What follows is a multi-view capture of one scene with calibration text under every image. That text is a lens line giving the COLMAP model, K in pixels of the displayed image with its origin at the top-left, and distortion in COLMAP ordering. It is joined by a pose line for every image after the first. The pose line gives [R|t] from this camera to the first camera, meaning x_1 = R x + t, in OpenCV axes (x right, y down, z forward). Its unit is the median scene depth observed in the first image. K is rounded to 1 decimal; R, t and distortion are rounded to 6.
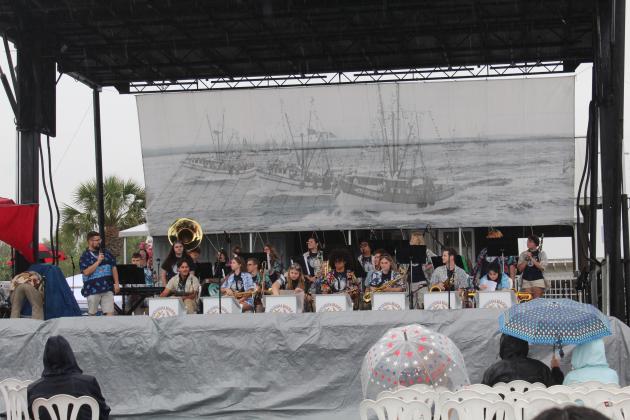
lens RADIAL K [[1472.5, 0, 304.2], [0, 1472.5, 209.0], [0, 0, 1]] dist [0.091790, 0.293043]
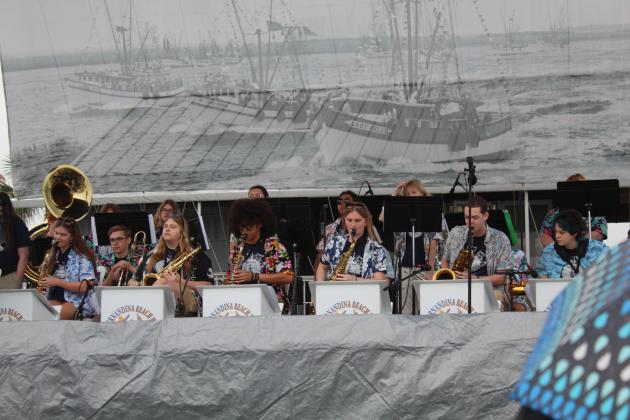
lens RADIAL K [[1472.5, 0, 304.2], [0, 1472.5, 209.0], [0, 0, 1]] dist [0.091790, 0.293043]
pose [[0.997742, 0.000263, -0.067162, 0.058286], [-0.001033, 0.999934, -0.011440, 0.029749], [0.067154, 0.011484, 0.997677, 0.399445]]
